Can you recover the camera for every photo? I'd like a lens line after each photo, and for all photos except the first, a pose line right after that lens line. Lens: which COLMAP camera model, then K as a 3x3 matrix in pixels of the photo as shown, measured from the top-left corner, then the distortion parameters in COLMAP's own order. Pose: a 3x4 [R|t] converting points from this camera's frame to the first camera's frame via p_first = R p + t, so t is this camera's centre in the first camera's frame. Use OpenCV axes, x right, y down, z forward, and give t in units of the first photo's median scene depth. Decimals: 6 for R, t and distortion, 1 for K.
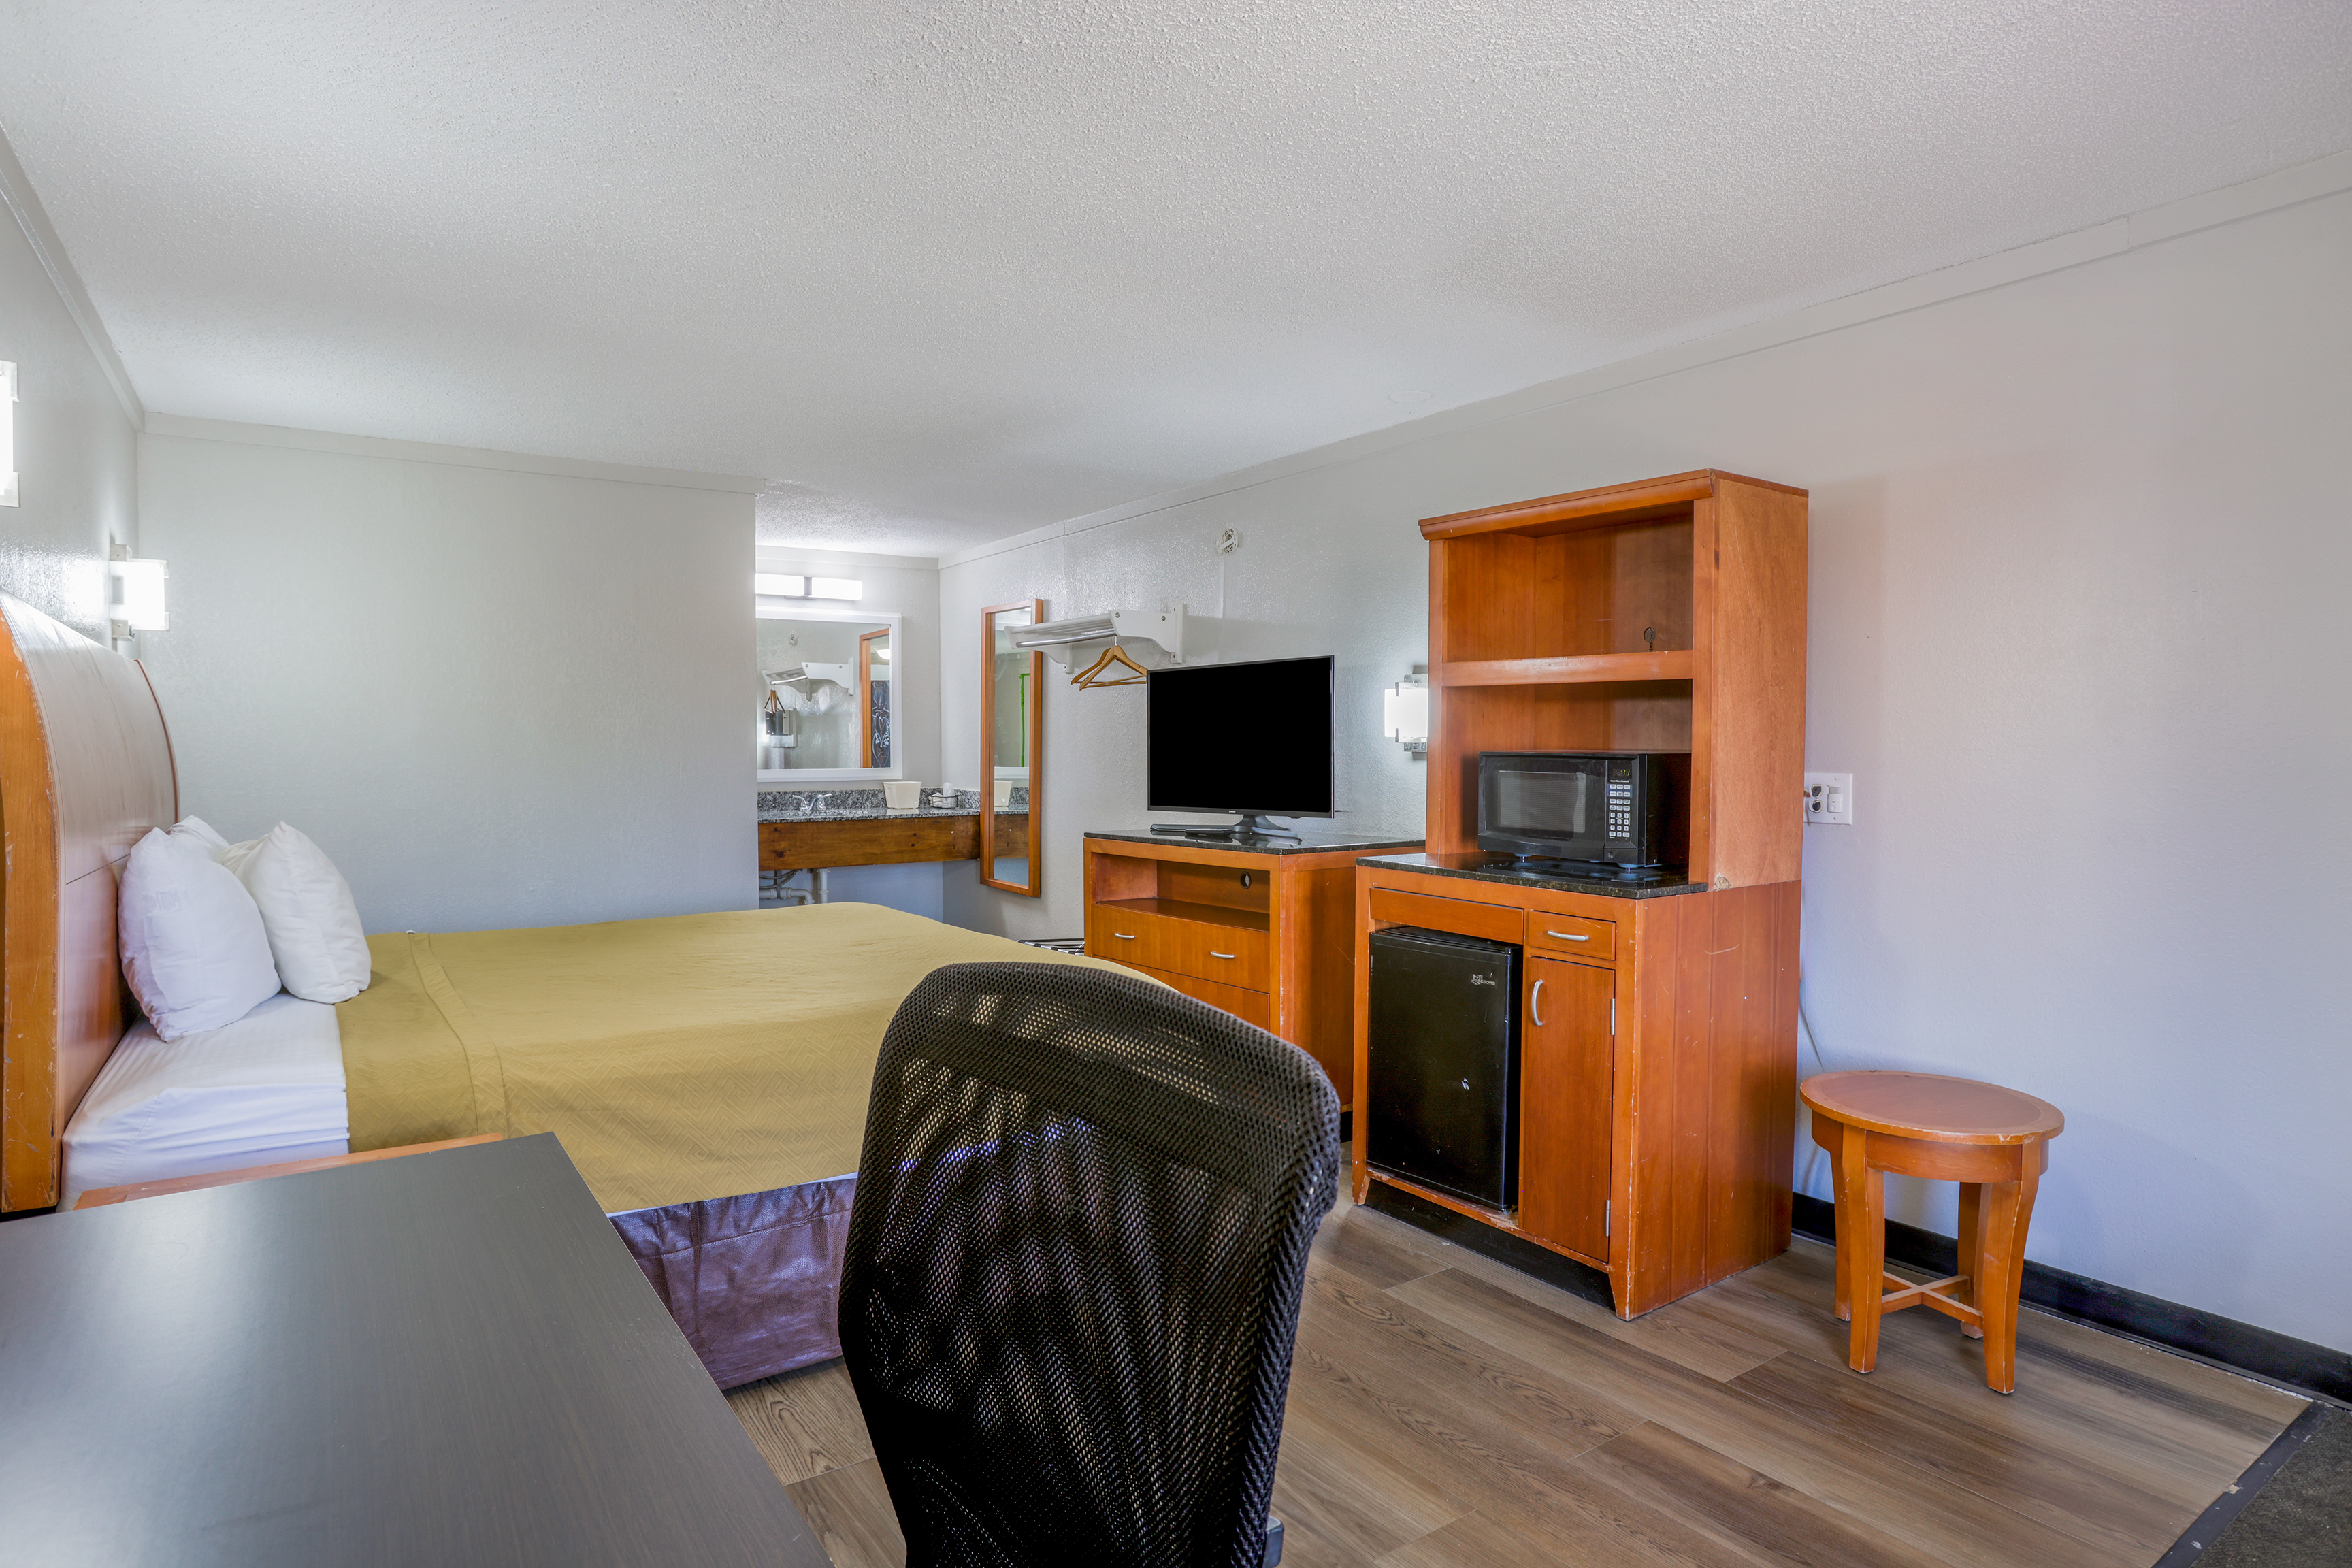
lens RADIAL K [[1303.9, 0, 1159.8], [0, 1303.9, 788.9], [0, 0, 1]] dist [-0.032836, 0.004425]
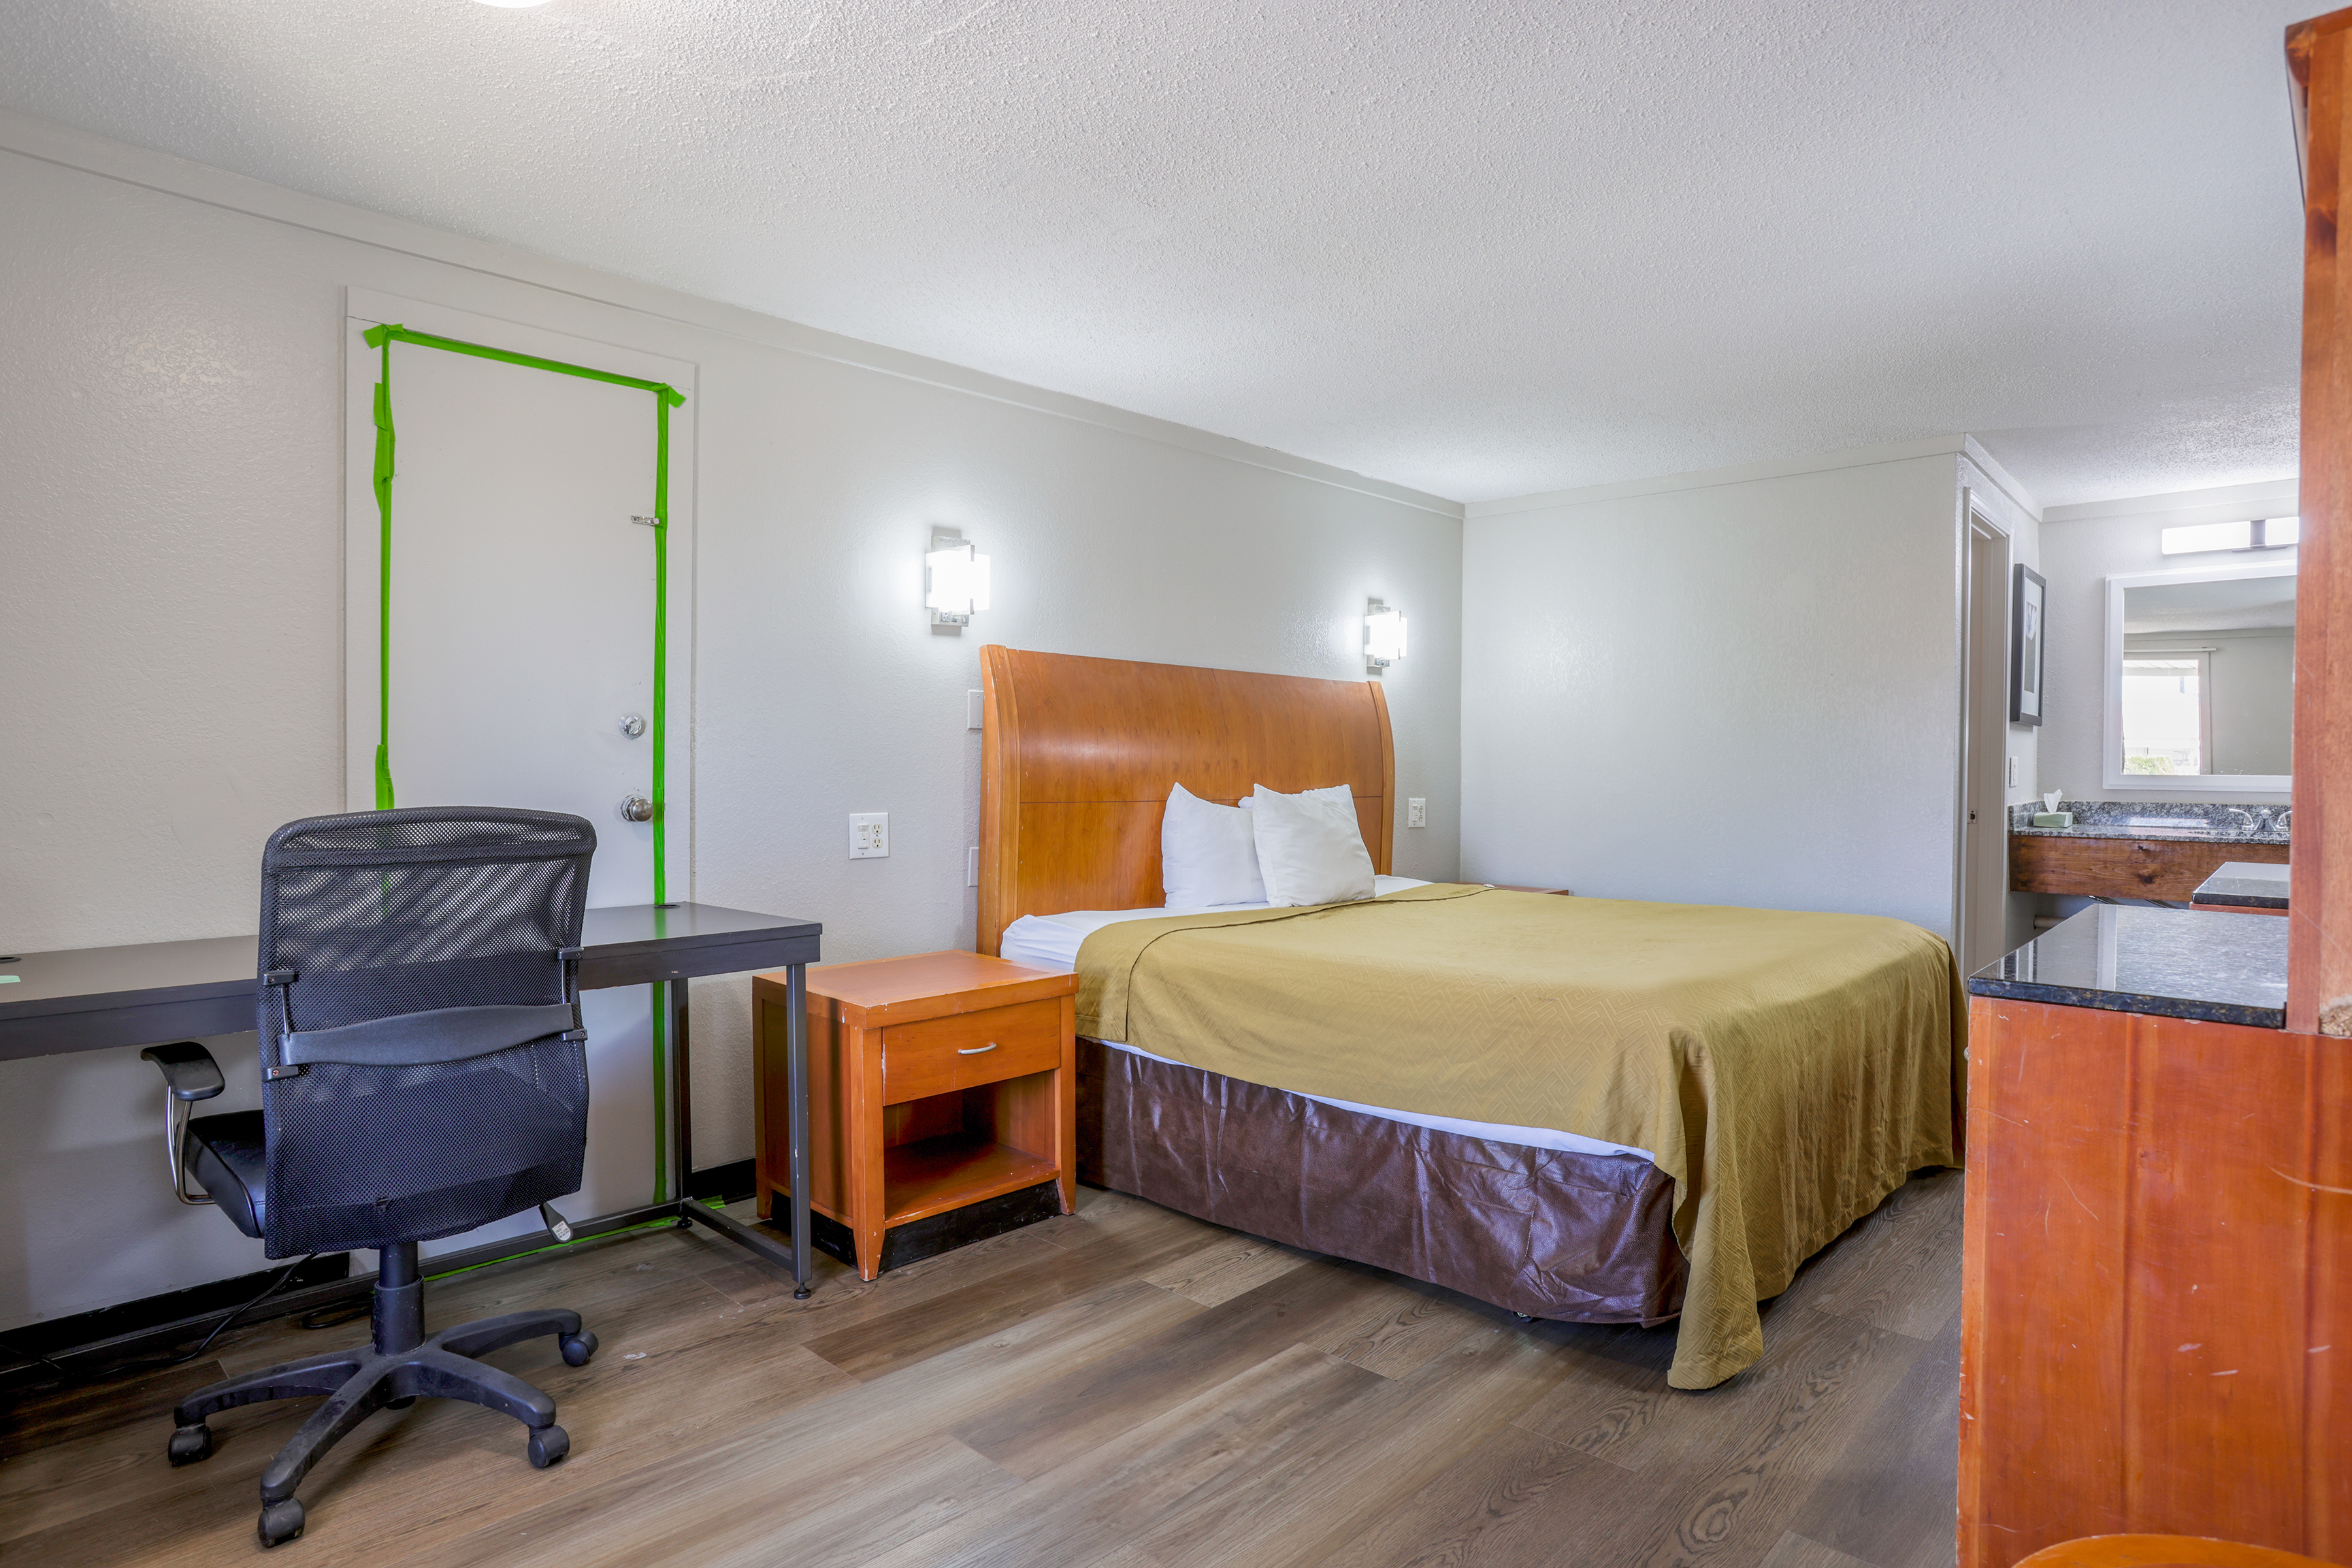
lens RADIAL K [[1303.9, 0, 1154.9], [0, 1303.9, 772.0], [0, 0, 1]] dist [-0.032836, 0.004425]
pose [[0.200643, 0.016821, -0.979520, 0.321899], [-0.038066, 0.999231, 0.009362, 0.000215], [0.978924, 0.035408, 0.201130, 0.228100]]
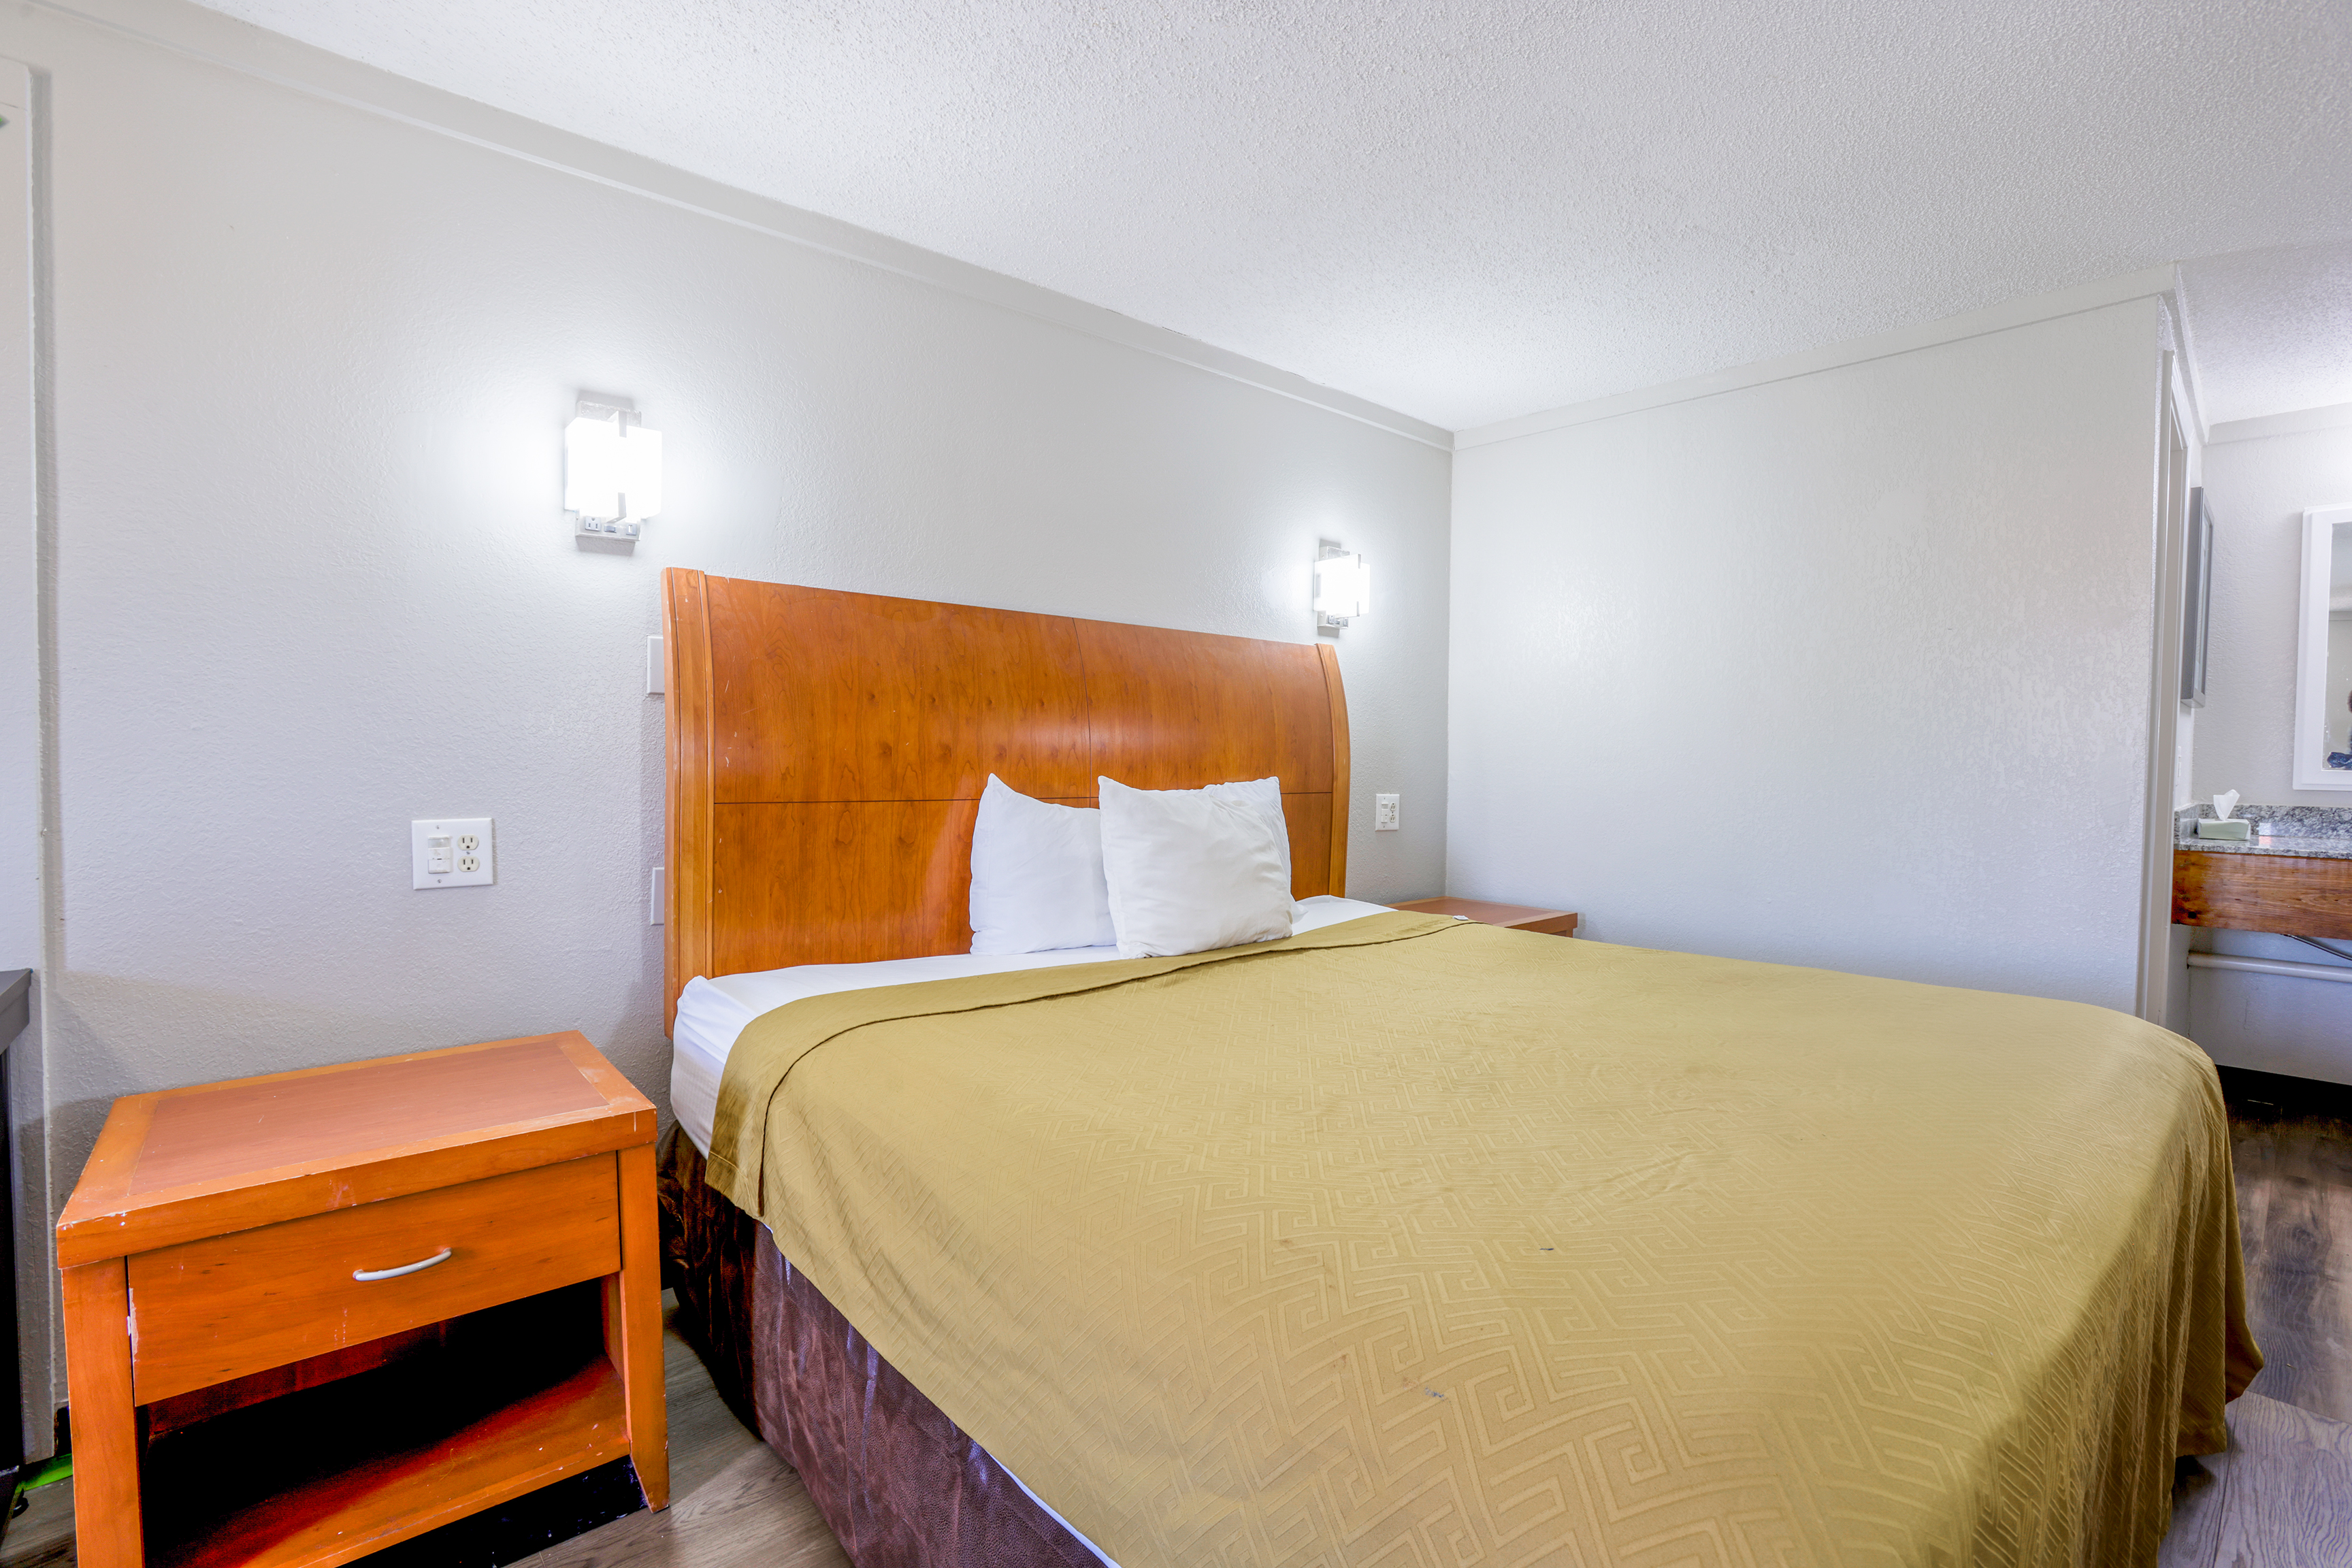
lens RADIAL K [[1078.9, 0, 1162.3], [0, 1078.9, 786.7], [0, 0, 1]] dist [-0.055841, 0.011484]
pose [[0.119088, 0.040346, -0.992064, 0.079104], [-0.041759, 0.998493, 0.035595, -0.000209], [0.992005, 0.037189, 0.120593, 0.376091]]
